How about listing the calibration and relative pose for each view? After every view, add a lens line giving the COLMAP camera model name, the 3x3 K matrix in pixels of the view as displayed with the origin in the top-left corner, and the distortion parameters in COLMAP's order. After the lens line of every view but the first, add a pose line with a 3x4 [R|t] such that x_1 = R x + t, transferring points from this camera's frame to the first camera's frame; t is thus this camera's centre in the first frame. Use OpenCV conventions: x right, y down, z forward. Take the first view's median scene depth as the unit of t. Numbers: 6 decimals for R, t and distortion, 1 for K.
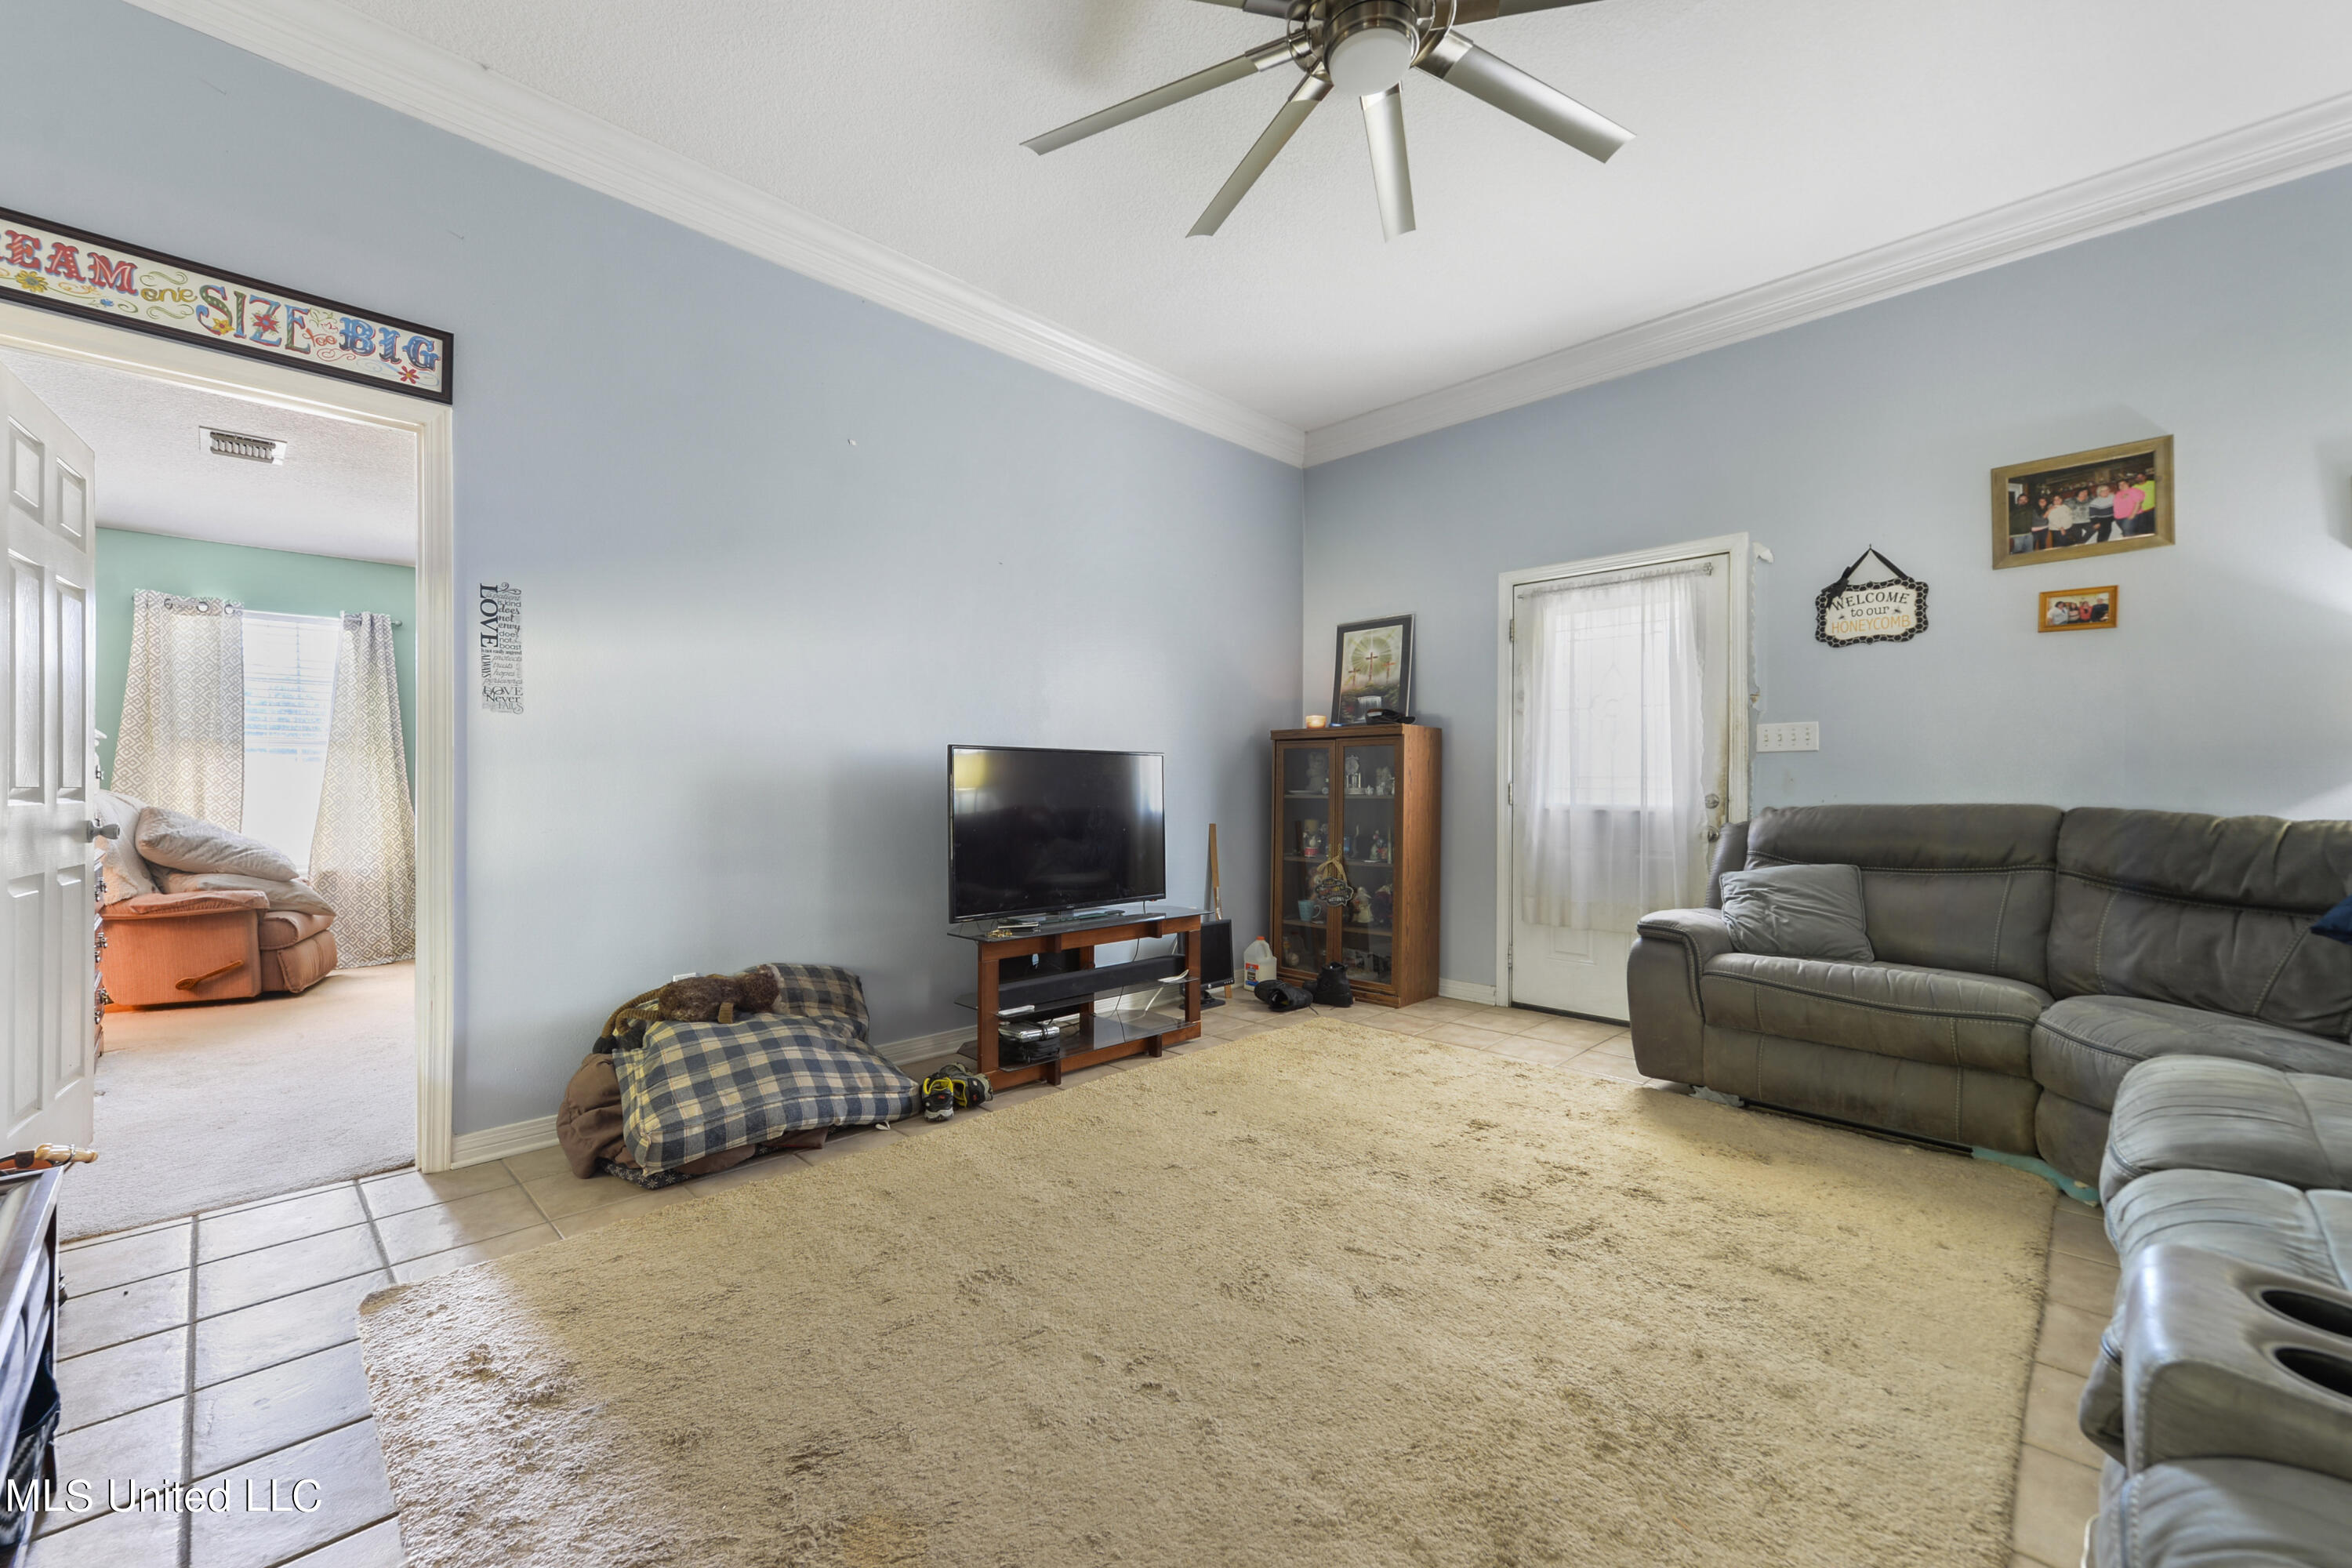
lens RADIAL K [[940.0, 0, 1139.6], [0, 940.0, 781.8], [0, 0, 1]] dist [0.000370, 0.000062]
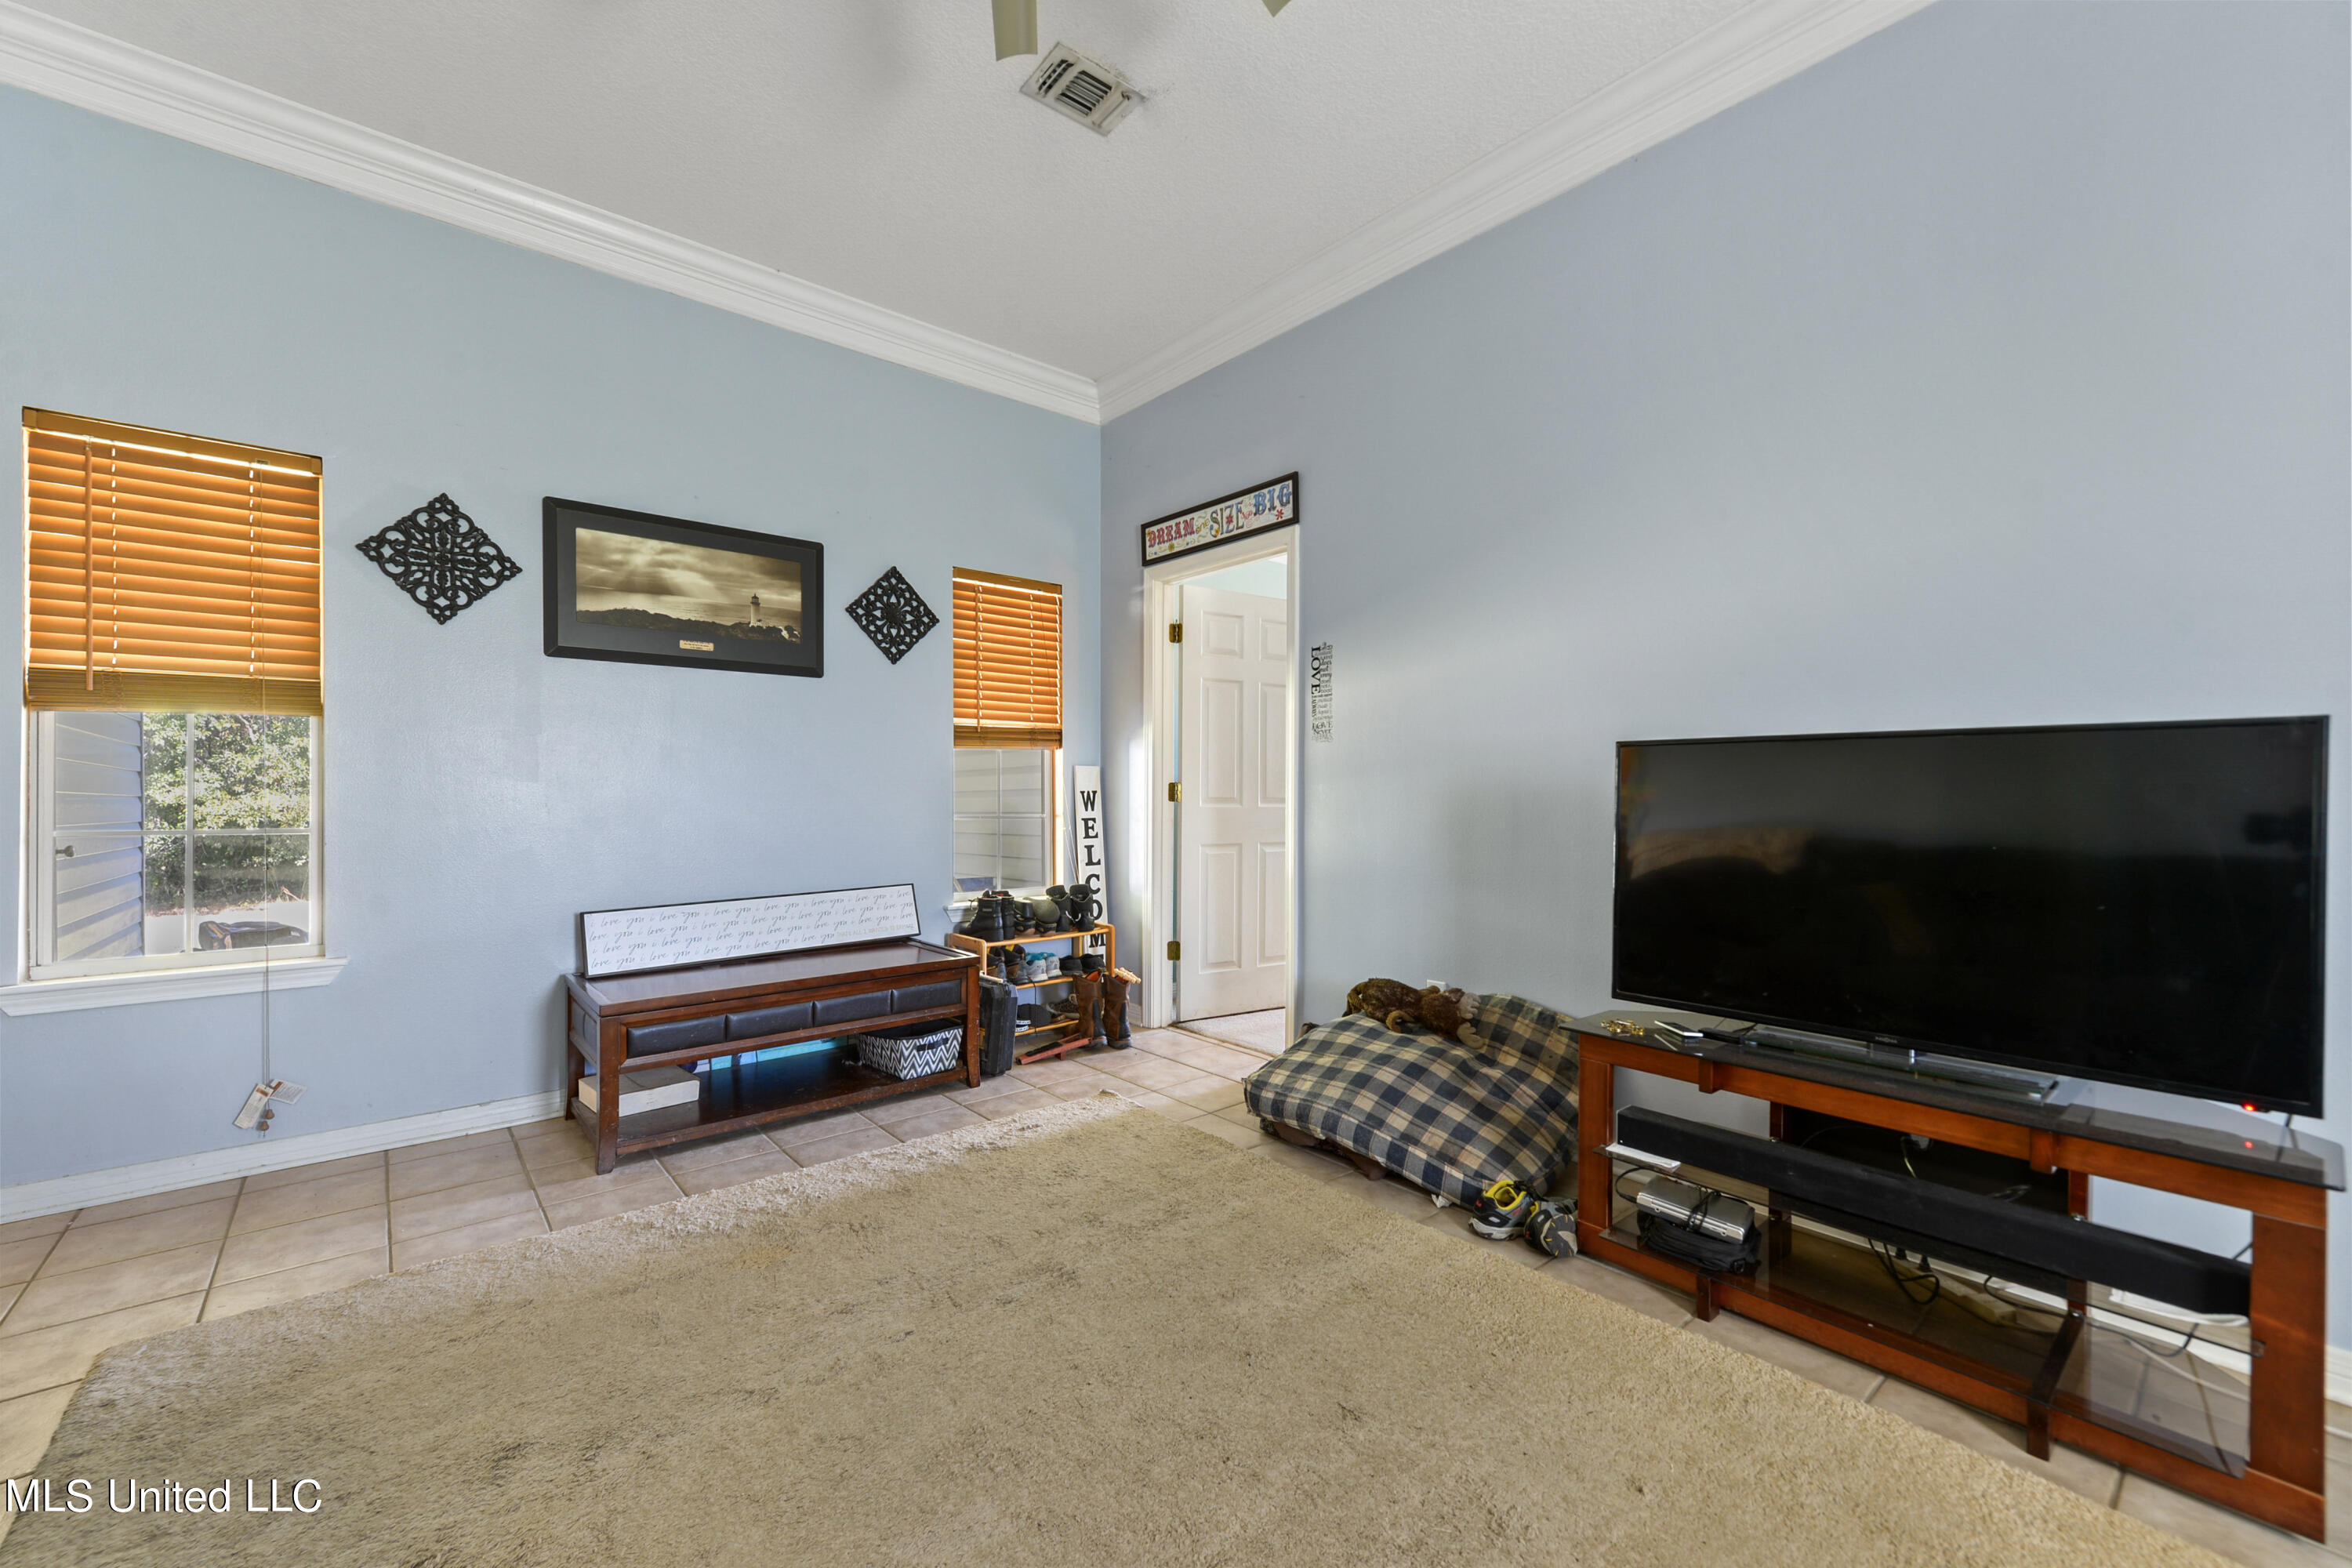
lens RADIAL K [[928.1, 0, 1156.0], [0, 928.1, 785.3], [0, 0, 1]] dist [0.004211, 0.000125]
pose [[-0.075542, -0.007841, -0.997112, 0.543629], [0.001863, 0.999966, -0.008005, -0.002765], [0.997141, -0.002463, -0.075525, 0.750812]]
